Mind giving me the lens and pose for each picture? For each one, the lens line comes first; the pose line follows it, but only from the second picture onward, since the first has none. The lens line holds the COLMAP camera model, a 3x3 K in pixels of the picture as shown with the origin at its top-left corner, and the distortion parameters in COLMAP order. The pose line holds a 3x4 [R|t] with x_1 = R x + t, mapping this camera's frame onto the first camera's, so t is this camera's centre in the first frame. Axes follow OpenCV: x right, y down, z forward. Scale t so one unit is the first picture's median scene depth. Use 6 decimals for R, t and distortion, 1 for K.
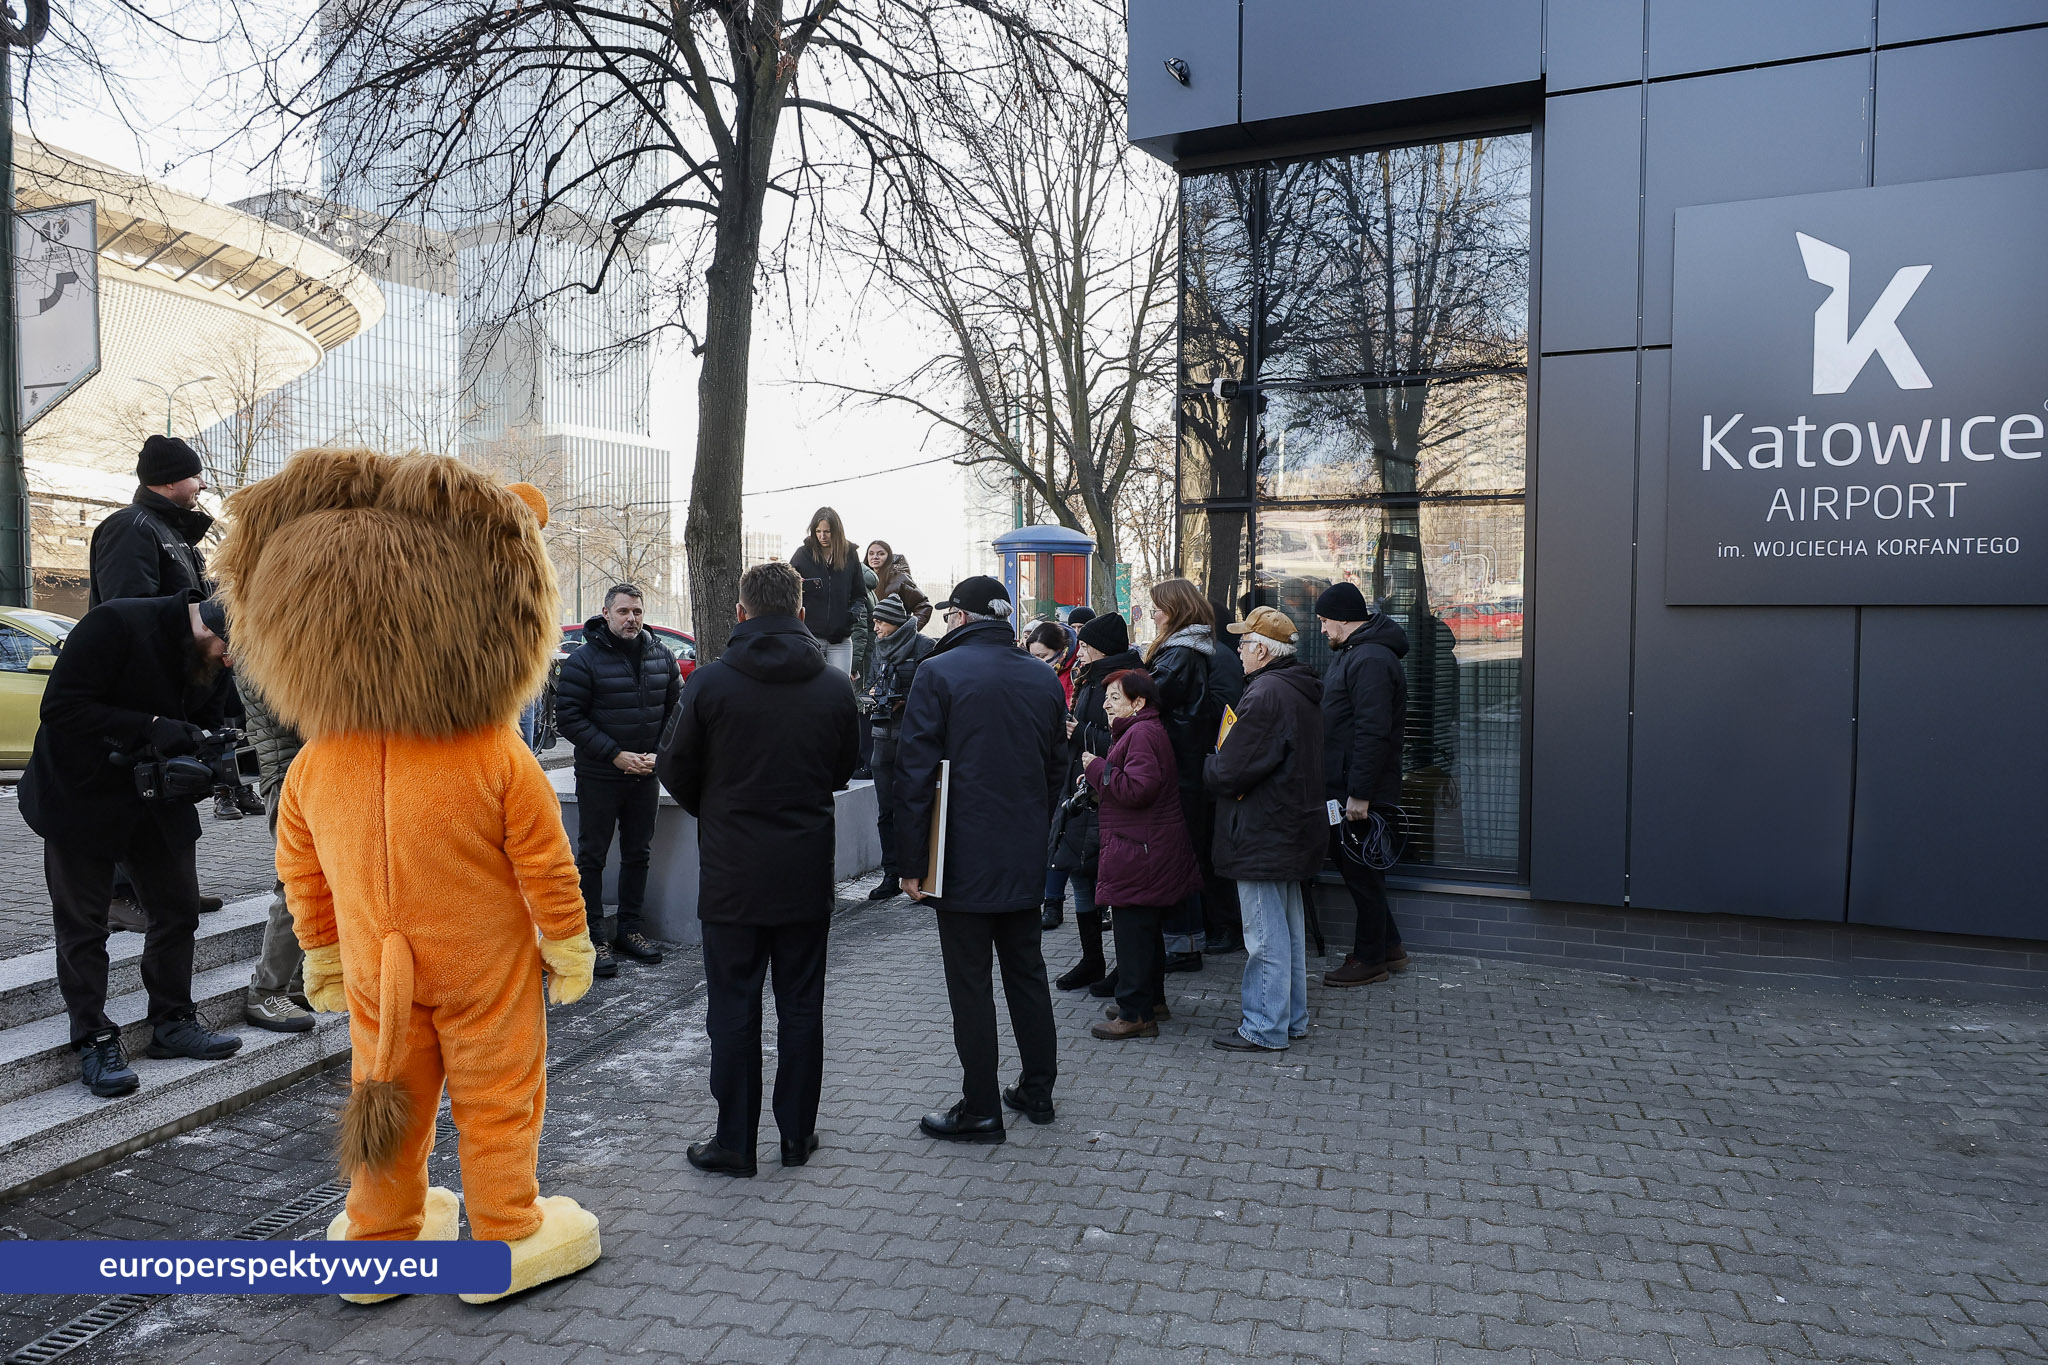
lens RADIAL K [[1516.7, 0, 1032.6], [0, 1516.7, 631.5], [0, 0, 1]] dist [-0.004957, -0.011754]
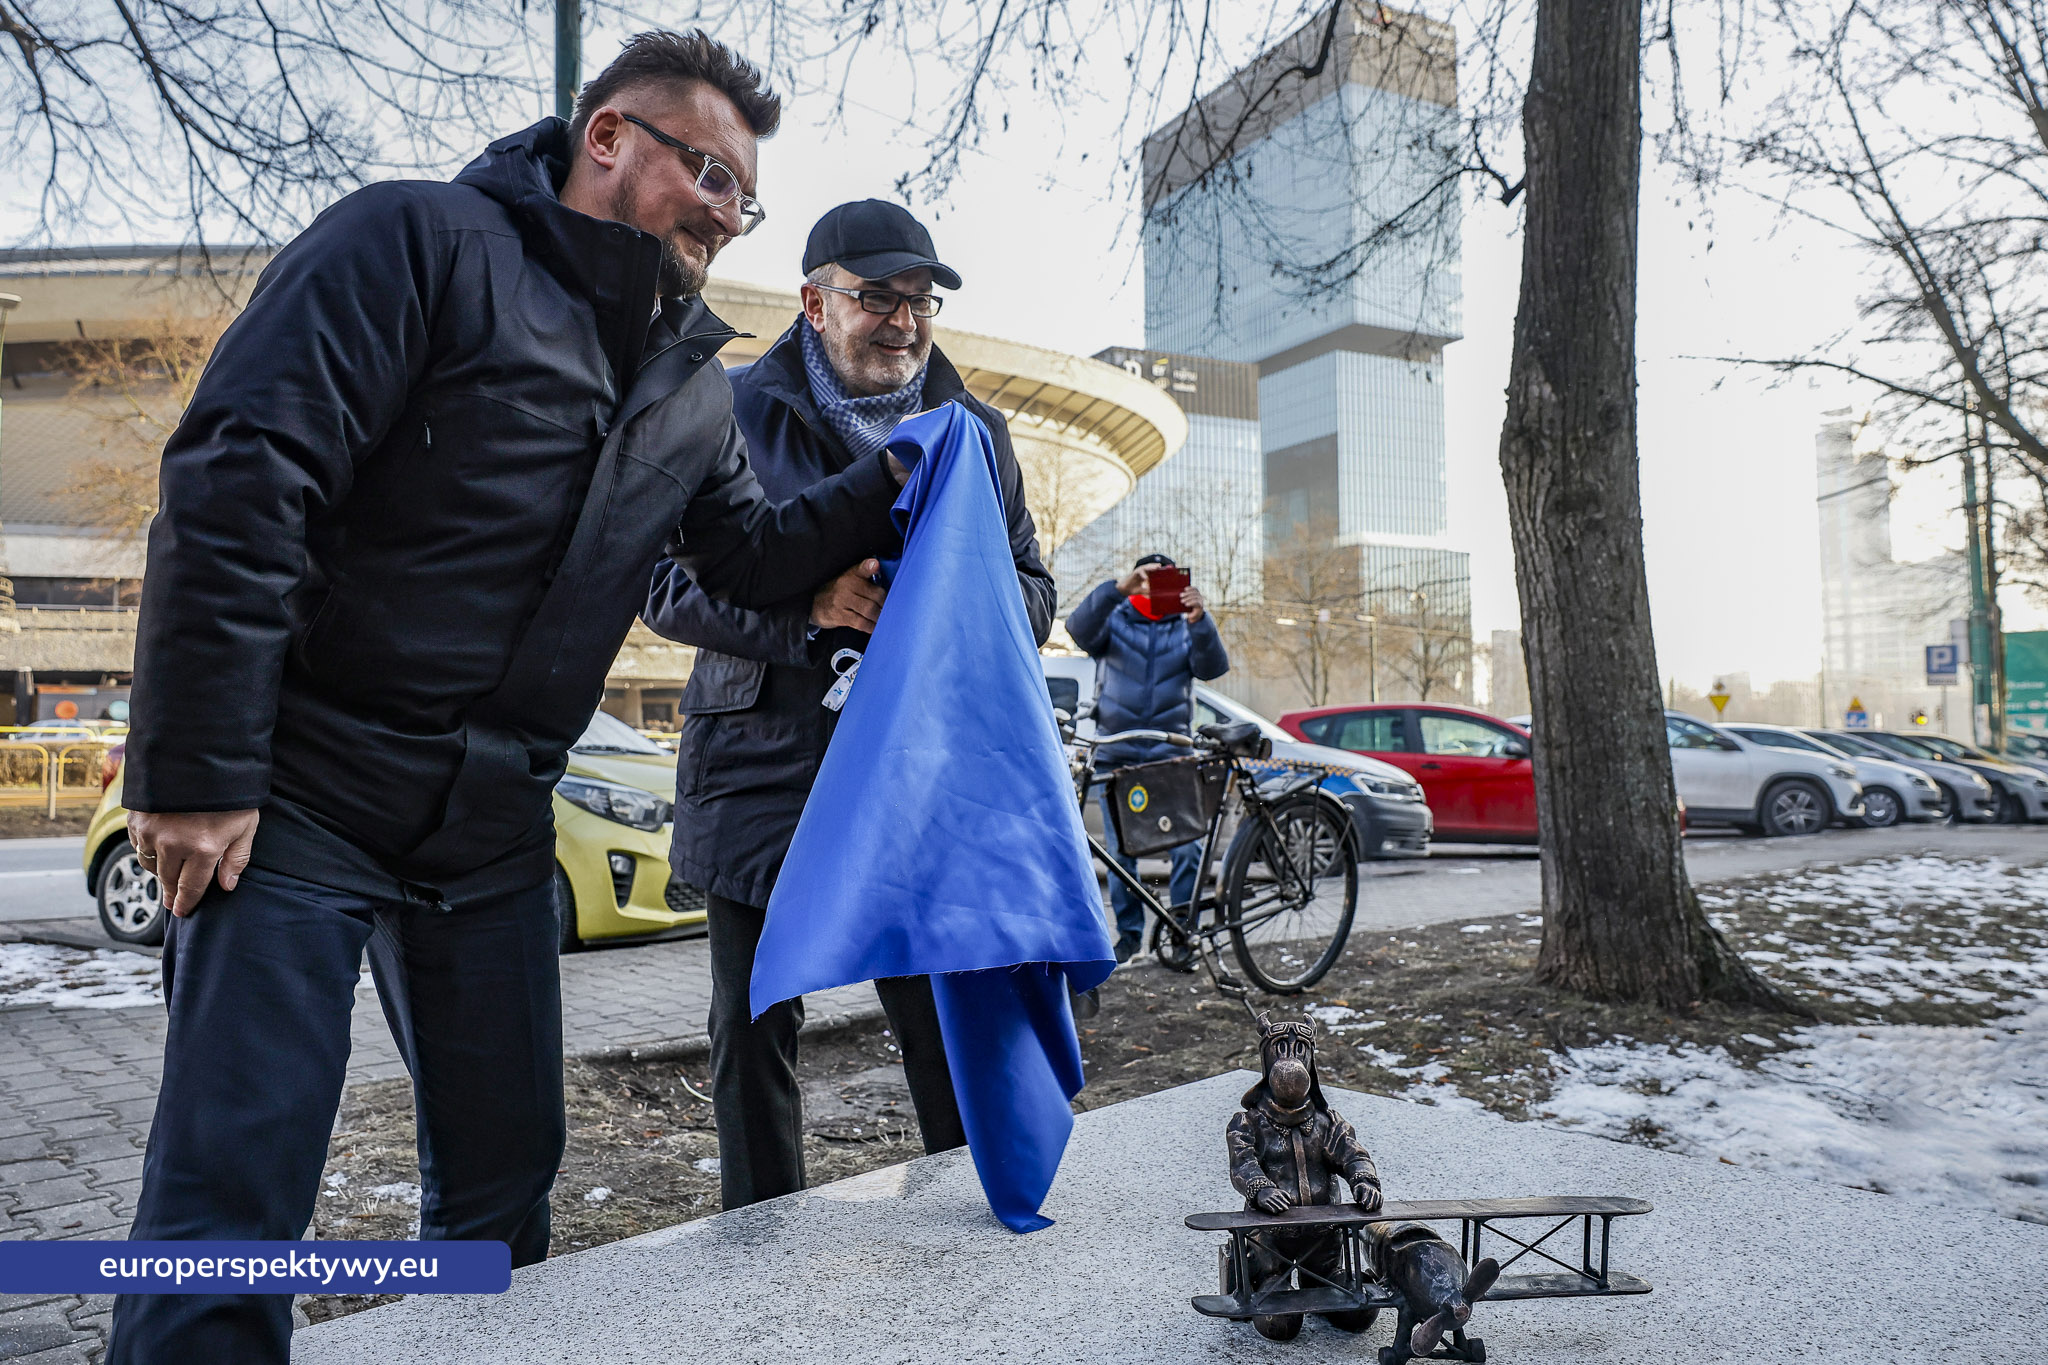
lens RADIAL K [[1516.7, 0, 1032.6], [0, 1516.7, 631.5], [0, 0, 1]] dist [-0.004957, -0.011754]
pose [[0.868564, -0.040283, -0.493937, -0.103049], [0.002781, 0.997071, -0.076425, 0.016939], [0.495569, 0.065006, 0.866132, 0.433387]]
